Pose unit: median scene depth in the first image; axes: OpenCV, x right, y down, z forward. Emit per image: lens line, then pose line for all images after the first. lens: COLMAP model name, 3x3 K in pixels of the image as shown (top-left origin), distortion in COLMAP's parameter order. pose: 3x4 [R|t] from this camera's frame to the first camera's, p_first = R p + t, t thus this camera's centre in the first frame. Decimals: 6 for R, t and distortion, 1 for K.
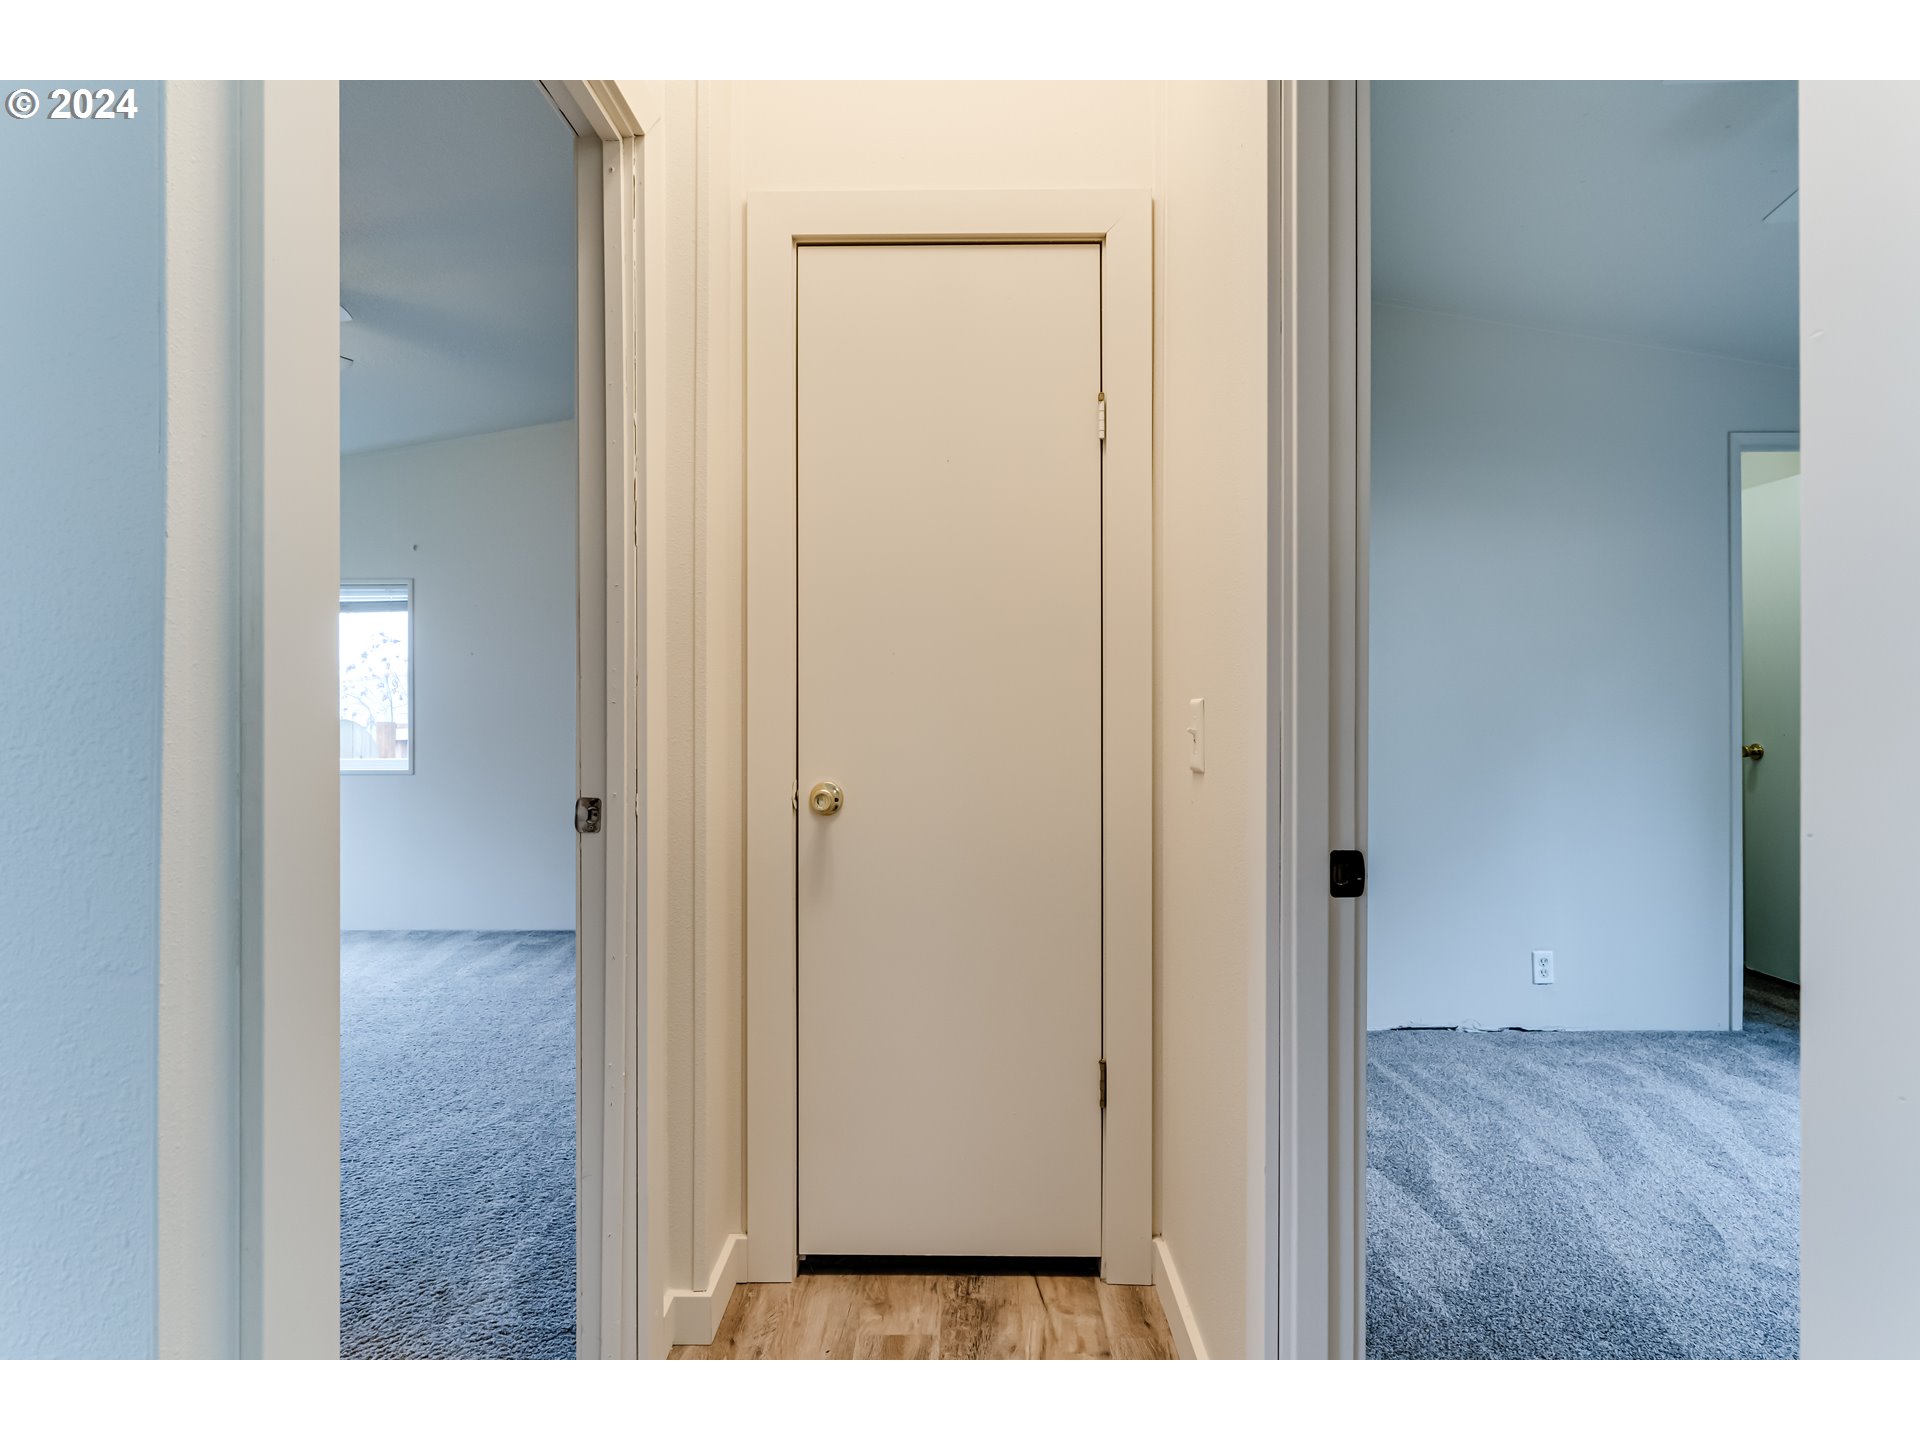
lens RADIAL K [[969.3, 0, 961.0], [0, 969.3, 708.0], [0, 0, 1]] dist [-0.002194, 0.000175]
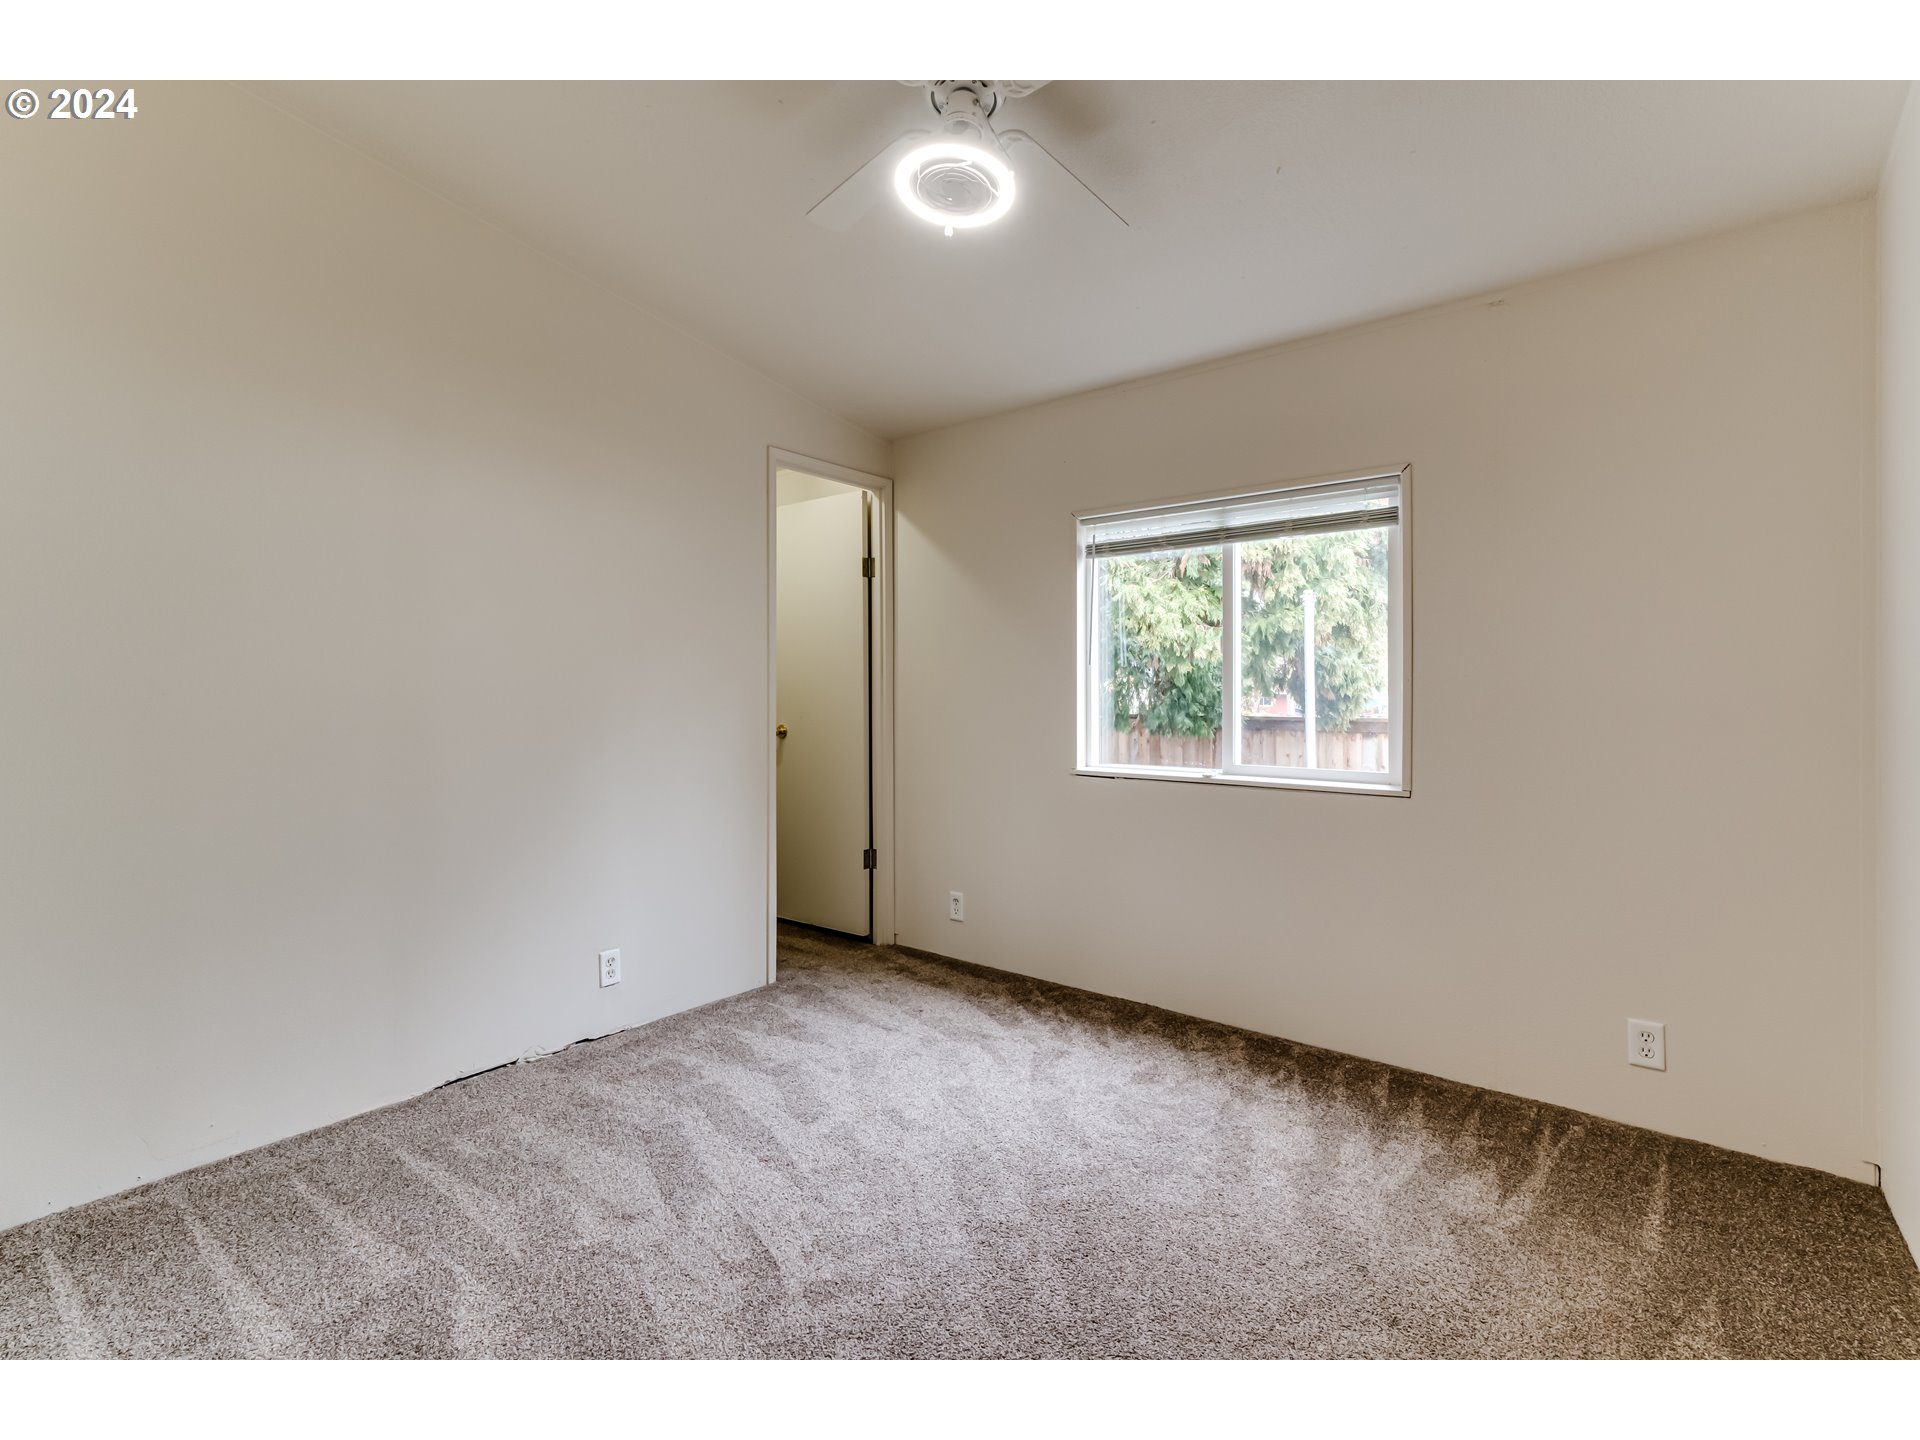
lens RADIAL K [[877.9, 0, 961.5], [0, 877.9, 700.2], [0, 0, 1]] dist [-0.003796, 0.000415]
pose [[0.616175, 0.000401, 0.787609, 0.166803], [-0.006227, 0.999971, 0.004362, 0.002427], [-0.787585, -0.007593, 0.616160, 0.247706]]
